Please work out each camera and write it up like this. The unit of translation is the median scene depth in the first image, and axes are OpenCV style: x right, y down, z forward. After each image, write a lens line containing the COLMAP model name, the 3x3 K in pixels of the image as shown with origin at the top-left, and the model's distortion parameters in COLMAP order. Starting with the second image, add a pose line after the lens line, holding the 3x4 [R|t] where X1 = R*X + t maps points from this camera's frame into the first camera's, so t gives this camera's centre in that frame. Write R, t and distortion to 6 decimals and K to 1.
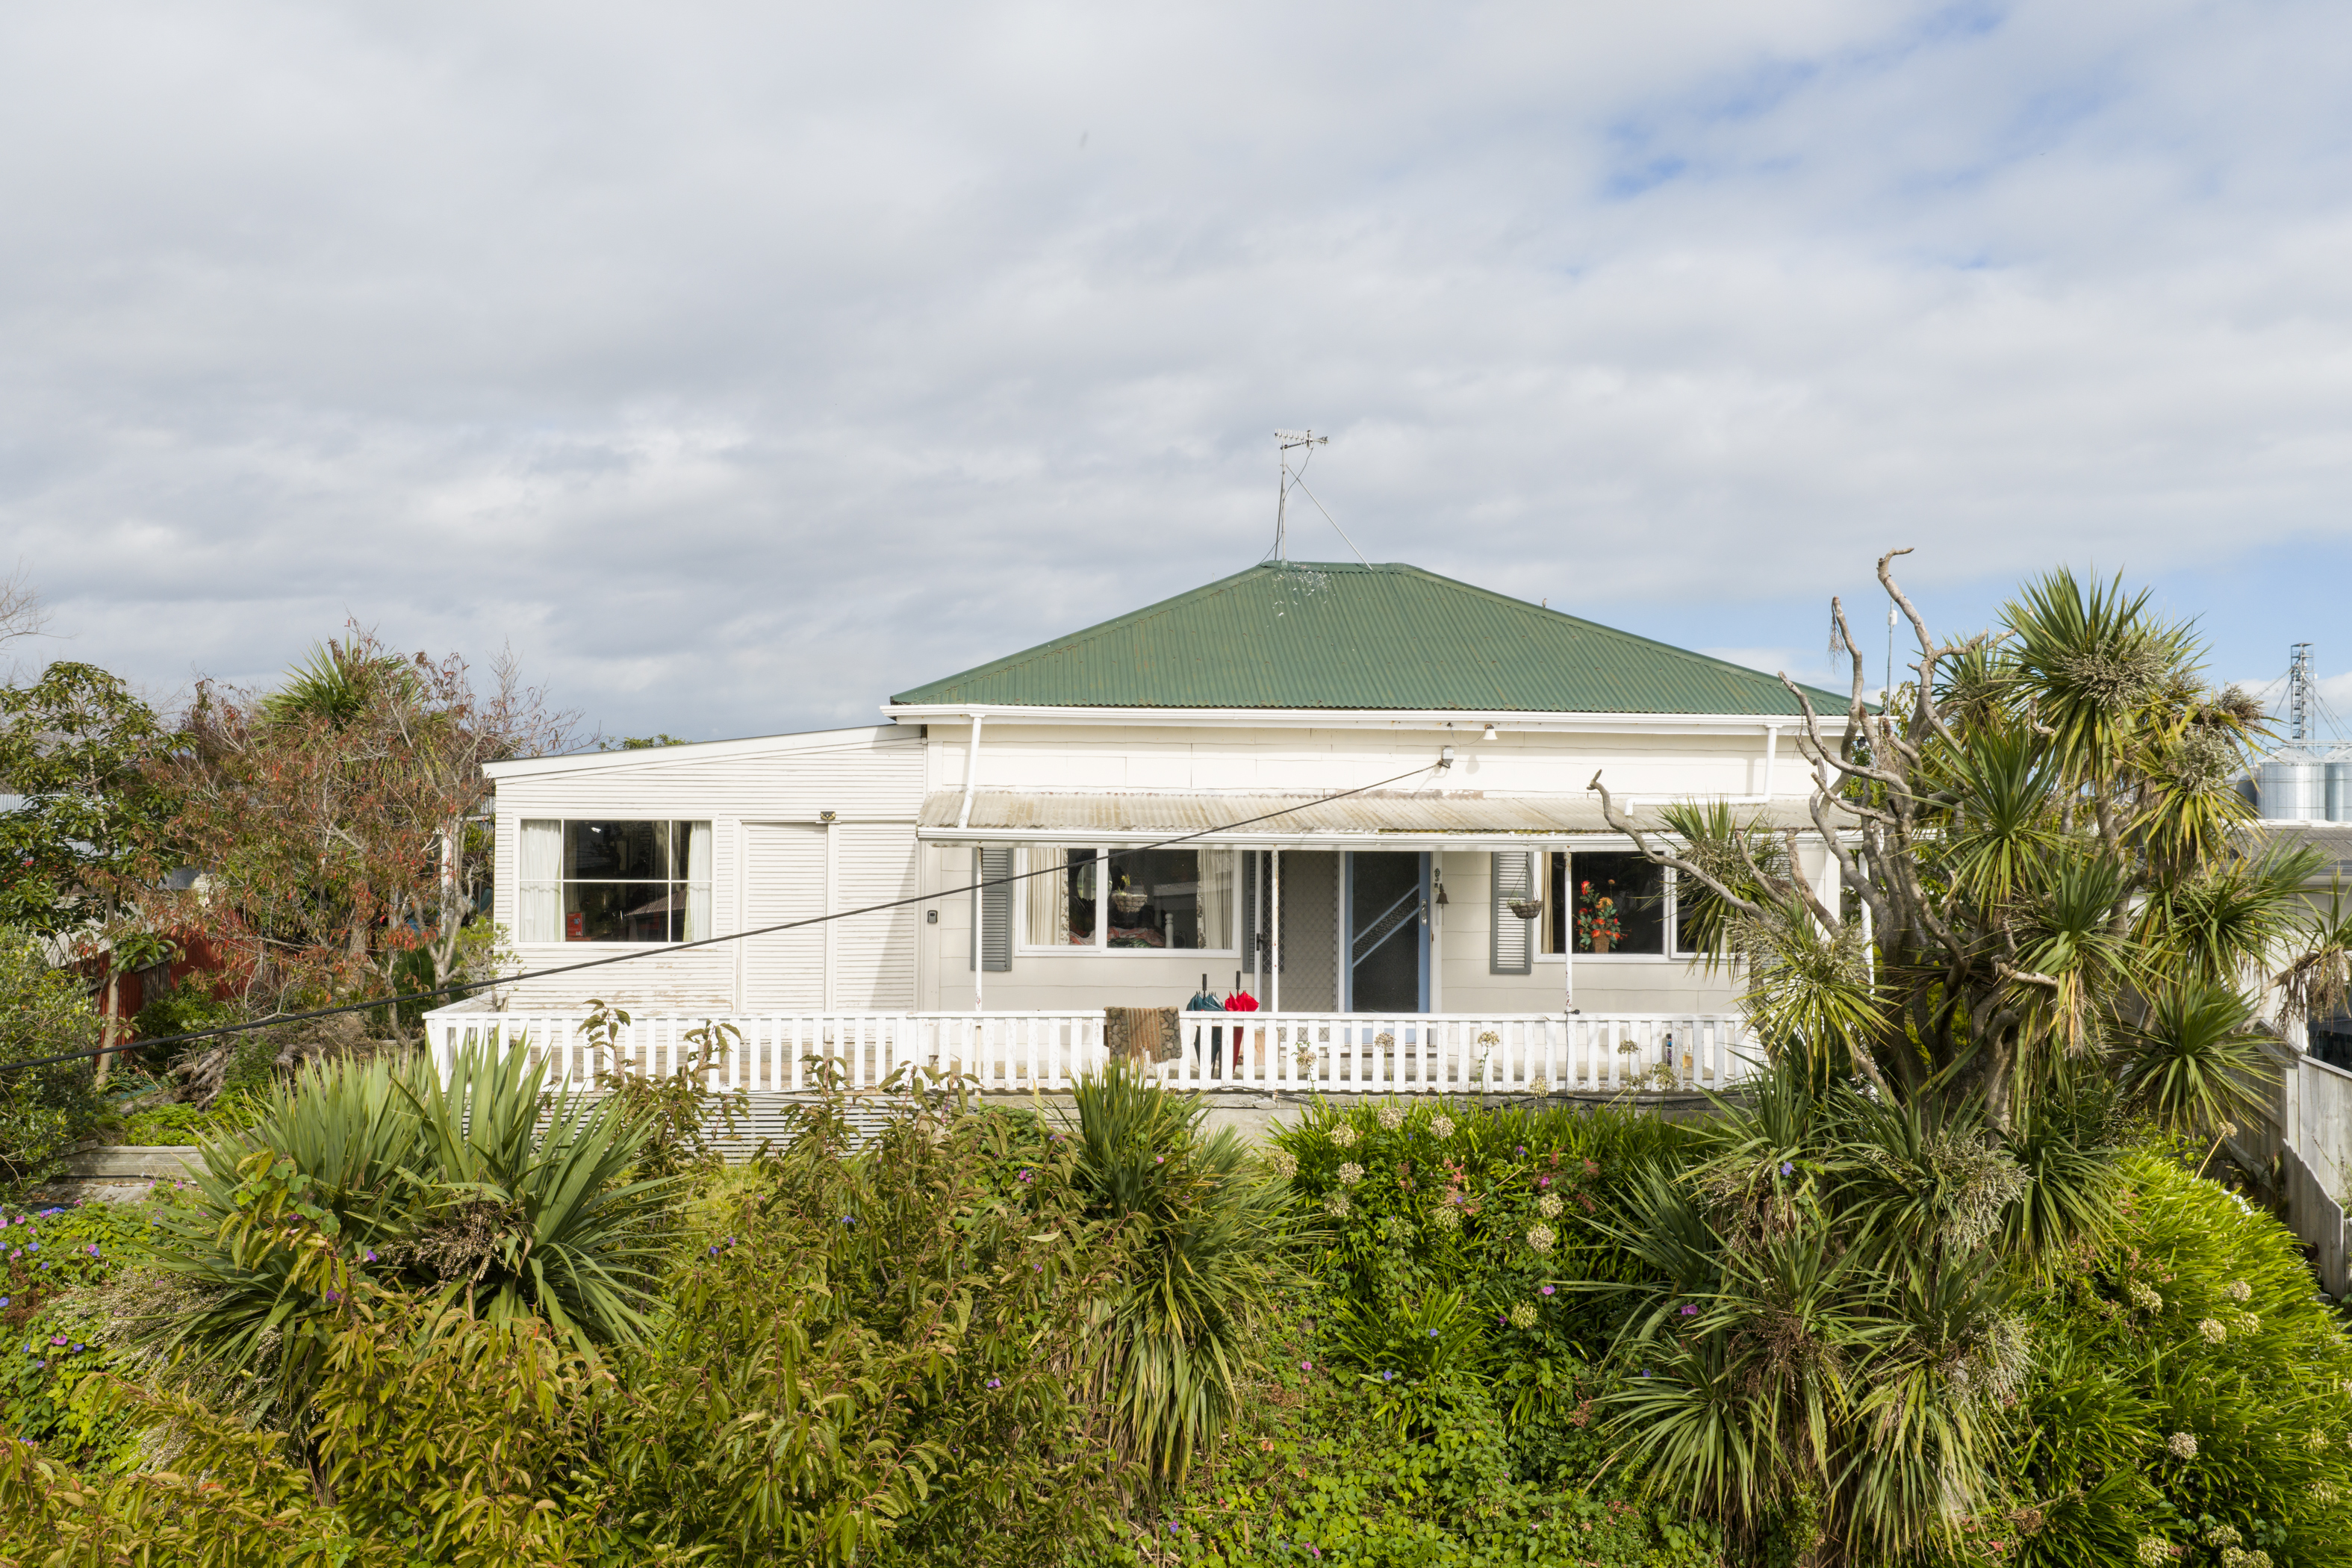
lens RADIAL K [[1933.8, 0, 1176.0], [0, 1933.8, 784.0], [0, 0, 1]] dist [0.006485, -0.003700]
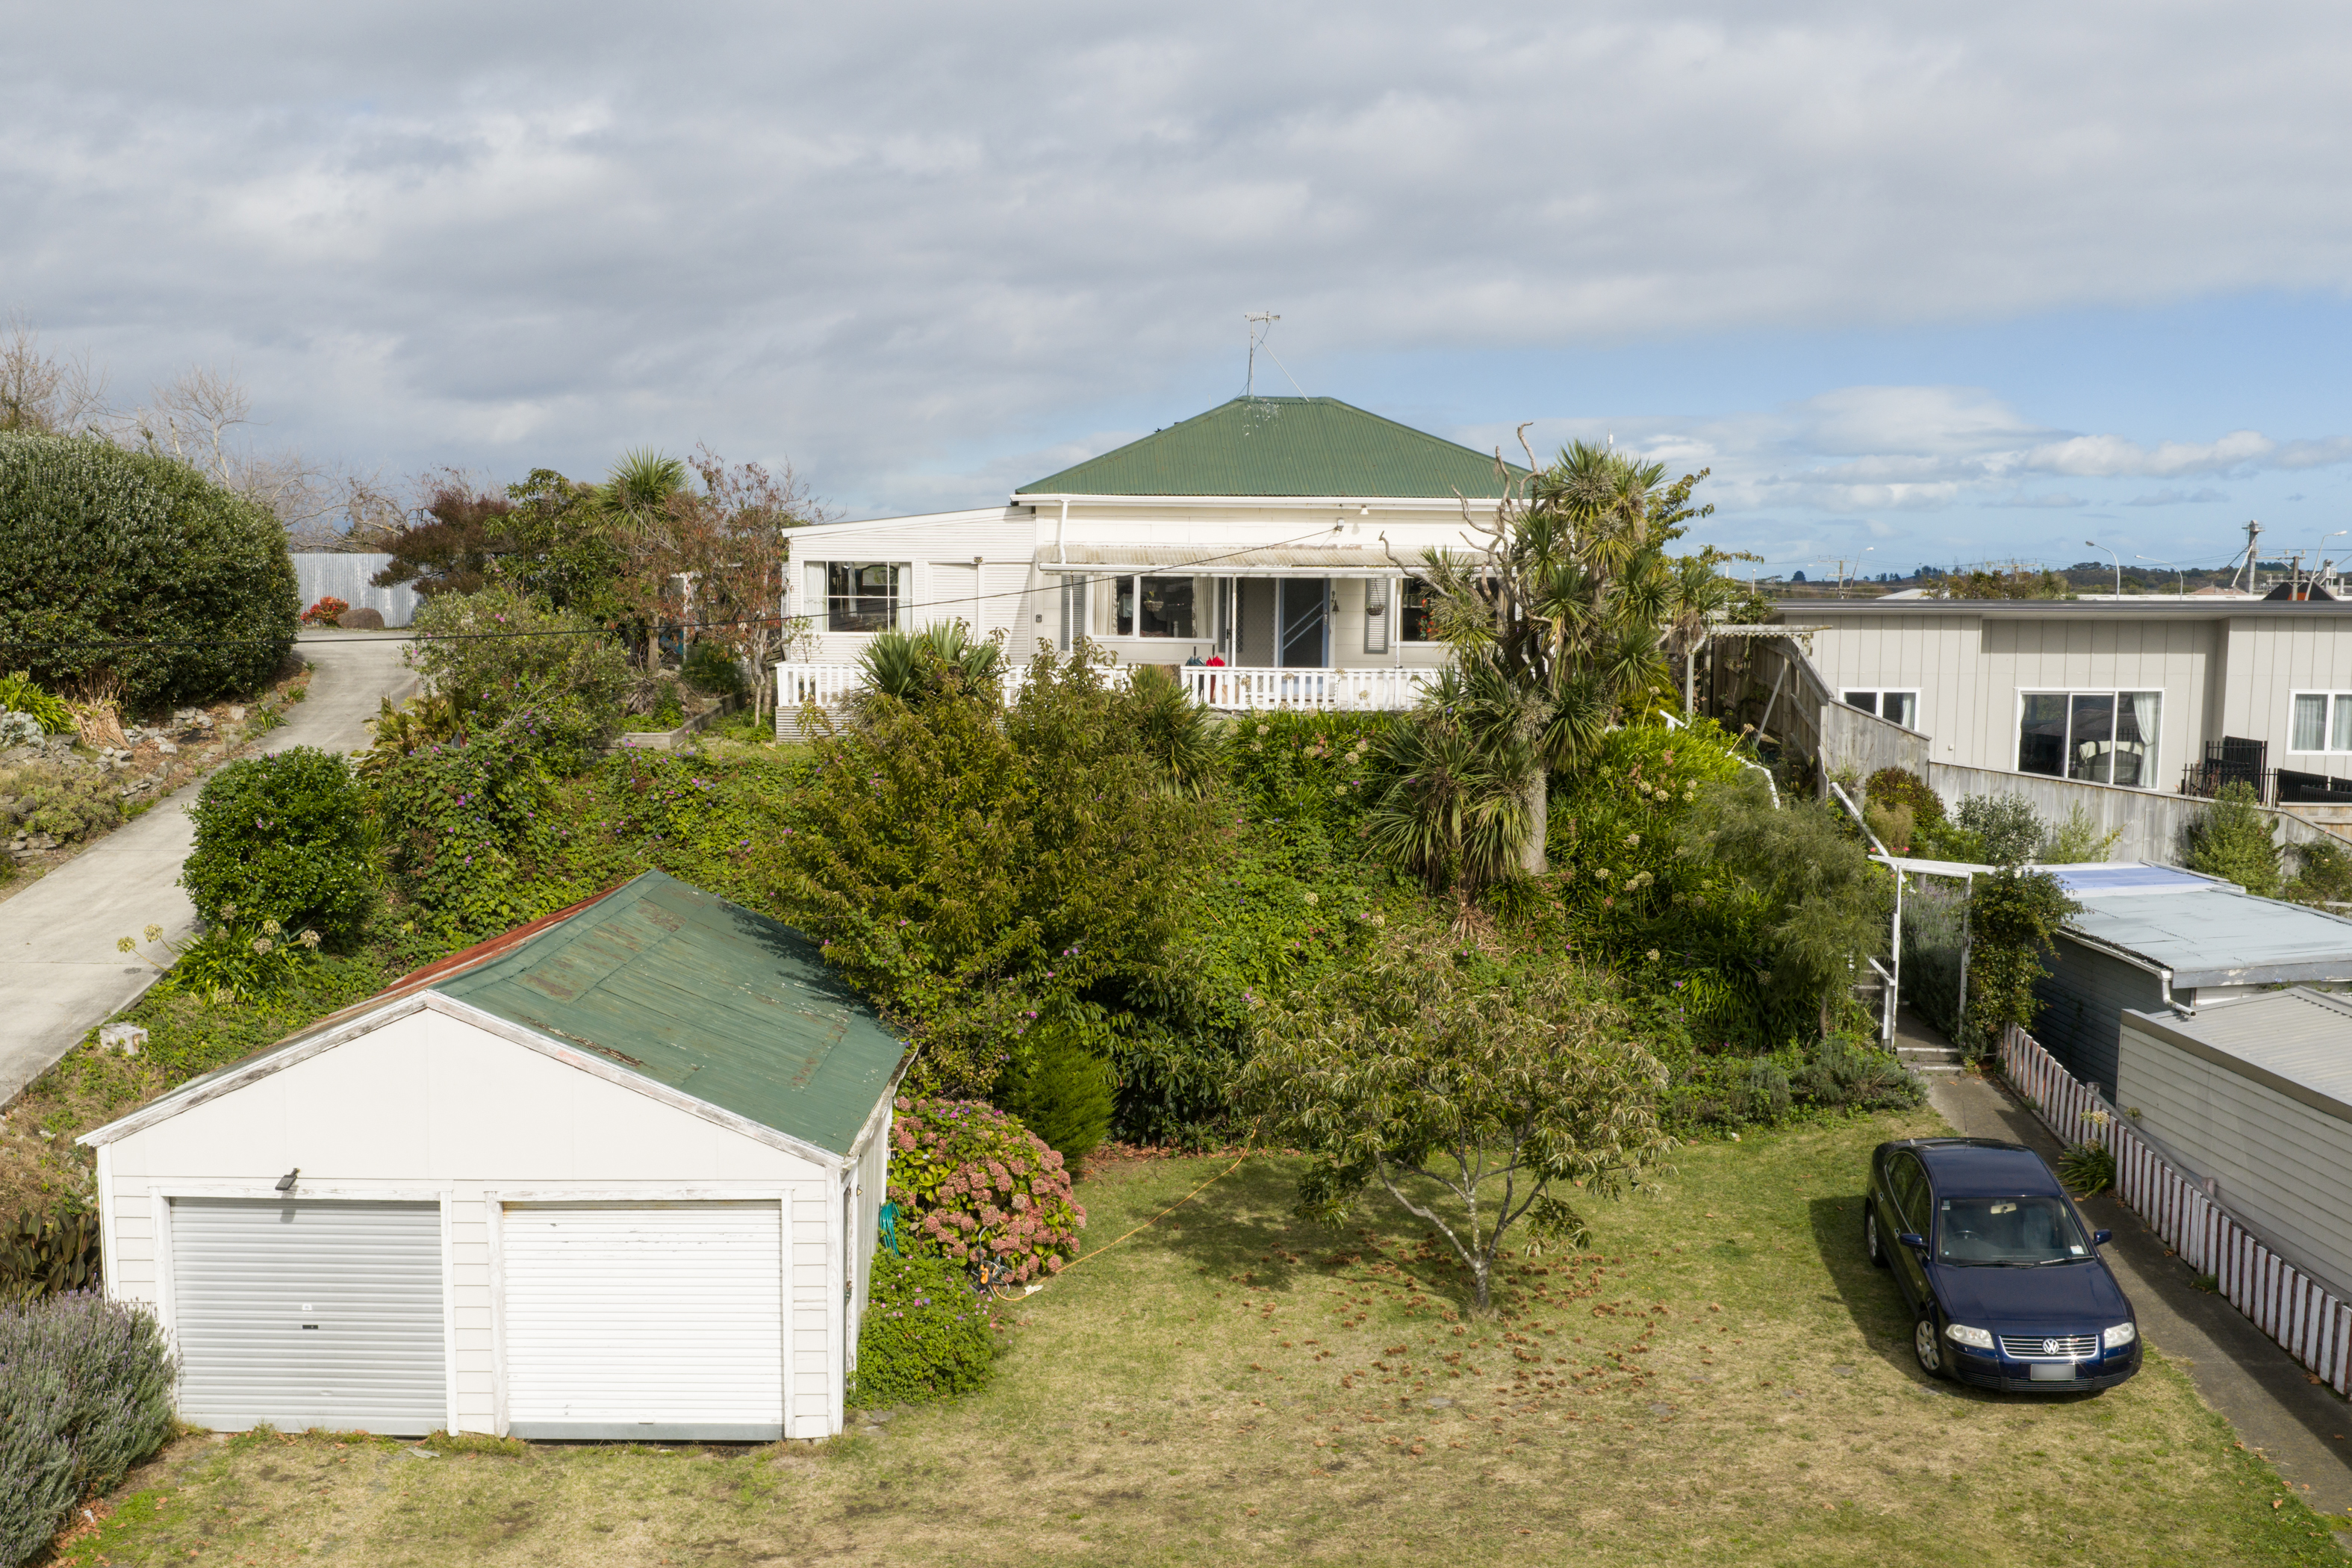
lens RADIAL K [[2383.5, 0, 1102.8], [0, 2383.5, 869.9], [0, 0, 1]] dist [0.012417, -0.020270]
pose [[0.999303, 0.004645, -0.037030, 0.014337], [0.000168, 0.991654, 0.128927, 0.021469], [0.037320, -0.128844, 0.990962, -1.447528]]
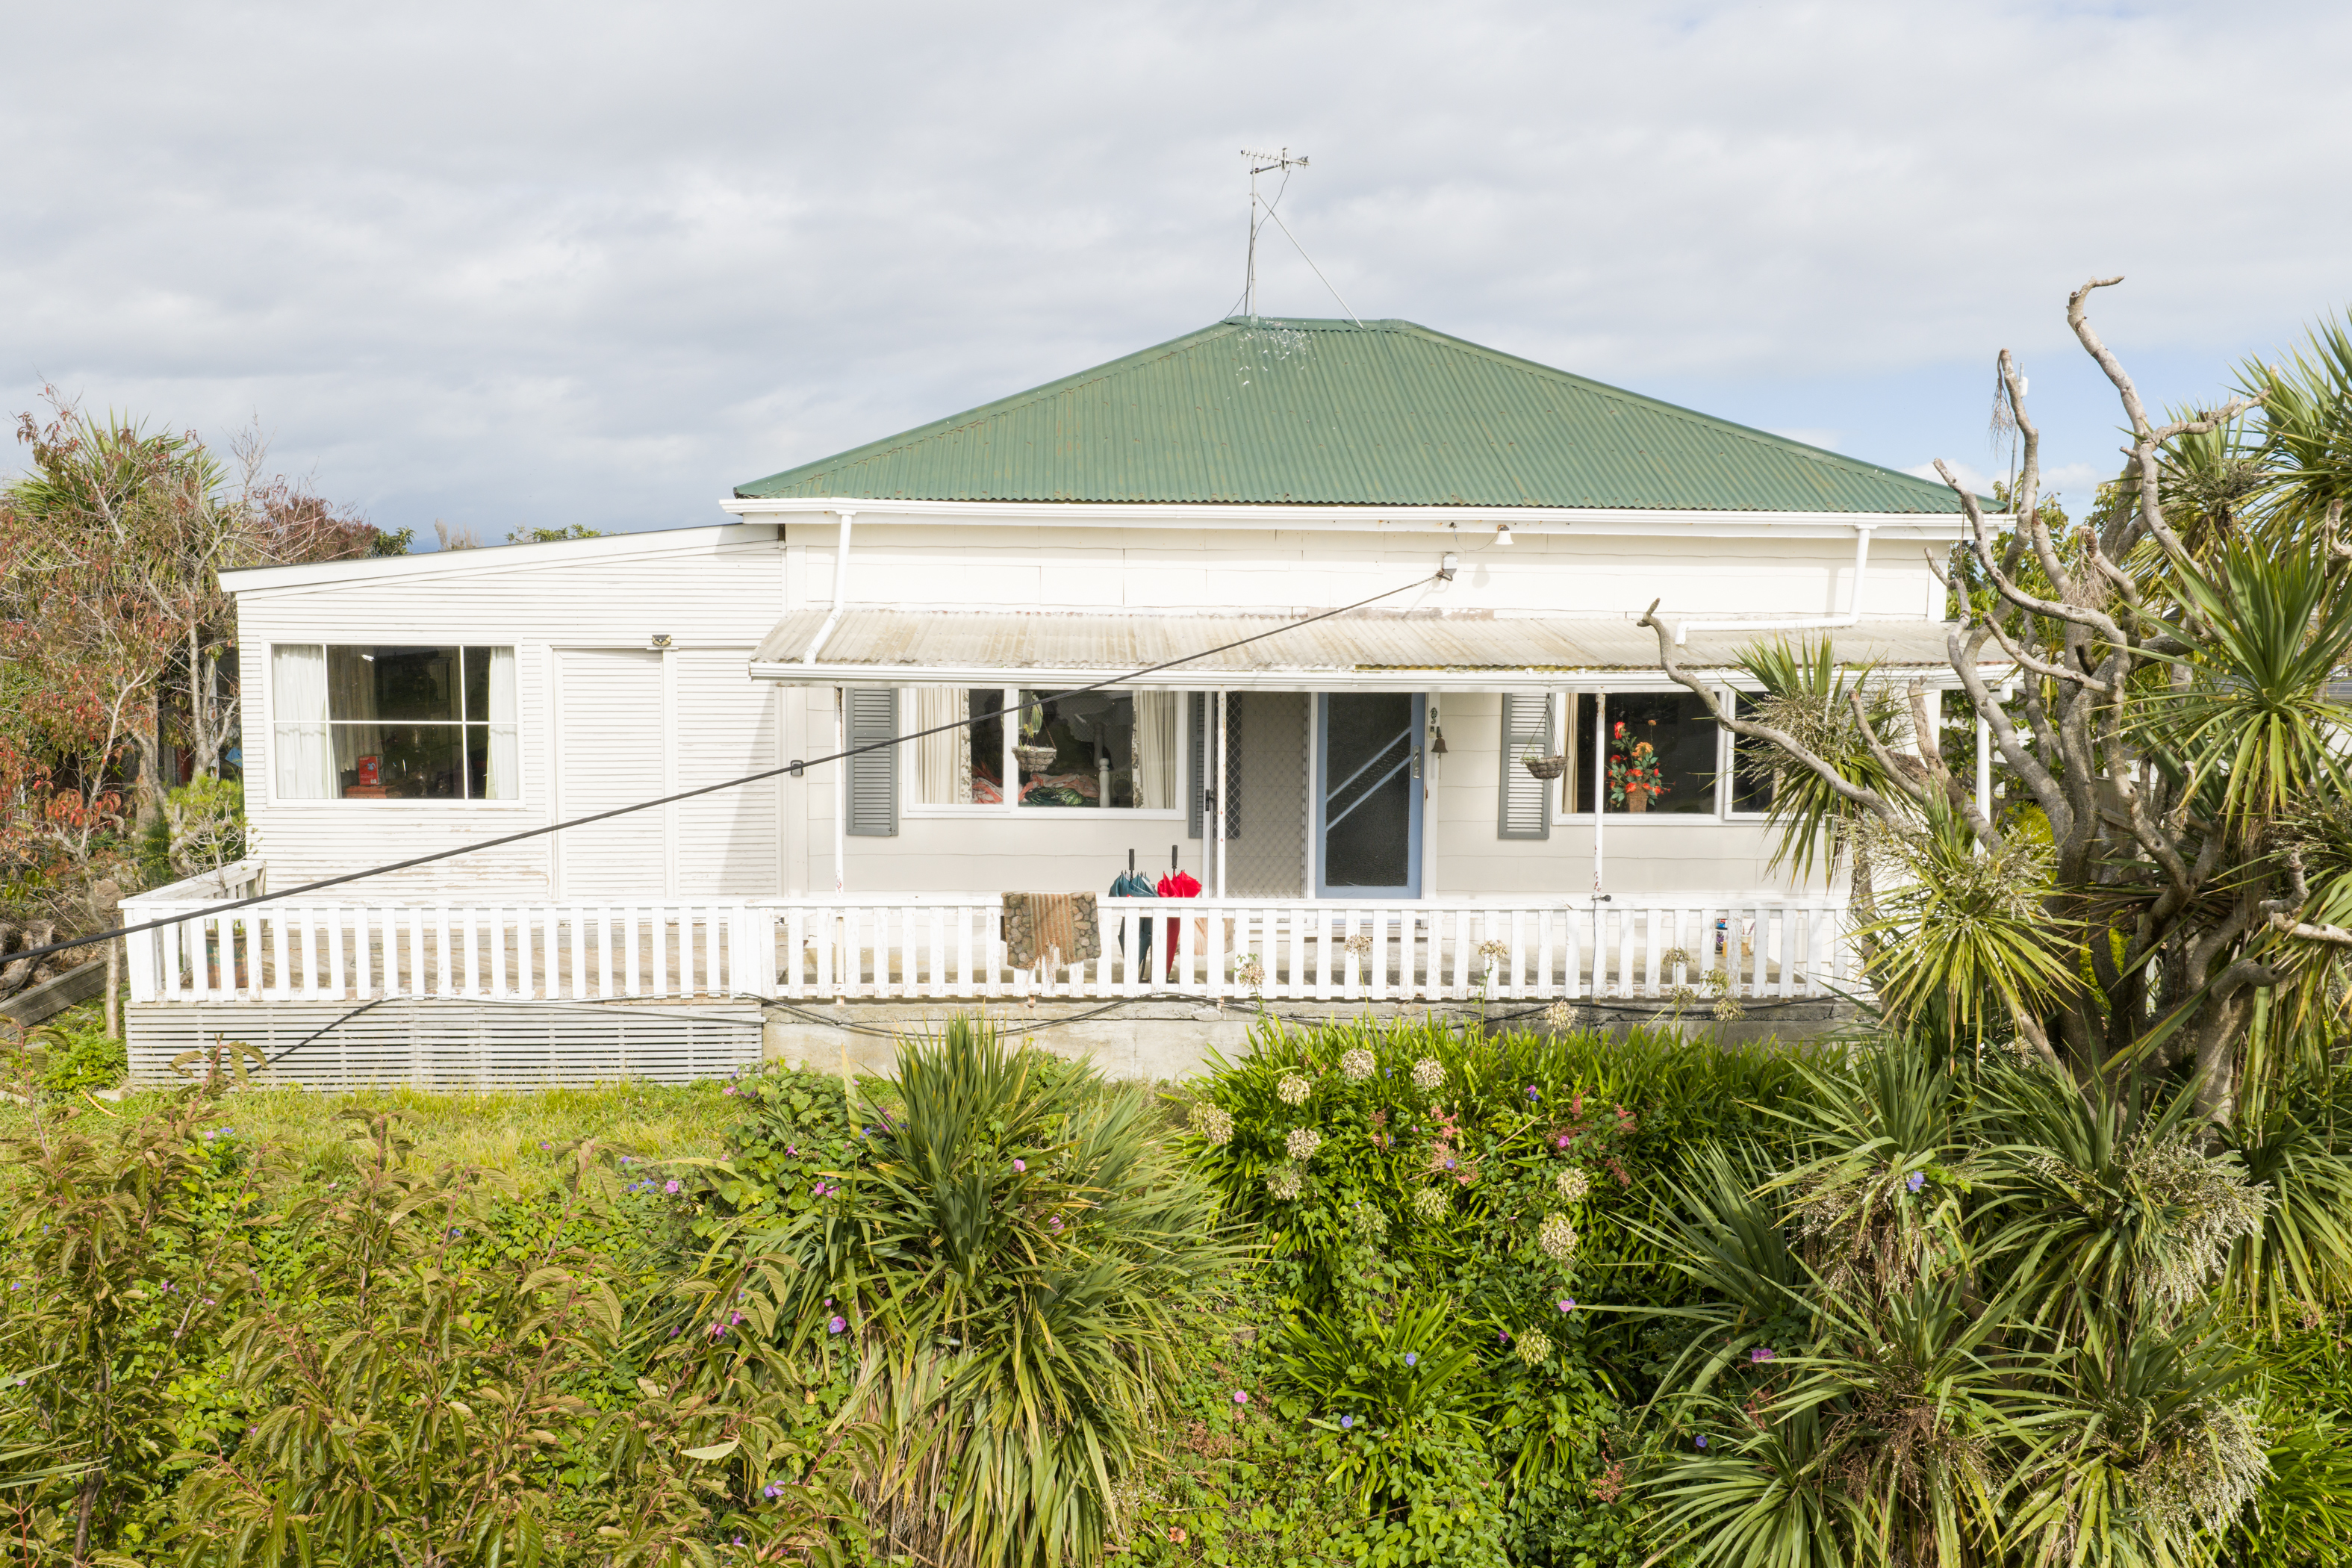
lens RADIAL K [[1949.4, 0, 1181.5], [0, 1949.4, 787.8], [0, 0, 1]] dist [0.002643, 0.006606]
pose [[0.999996, 0.002132, -0.001960, 0.042659], [-0.001901, 0.993758, 0.111538, -0.016374], [0.002186, -0.111534, 0.993758, 0.258969]]
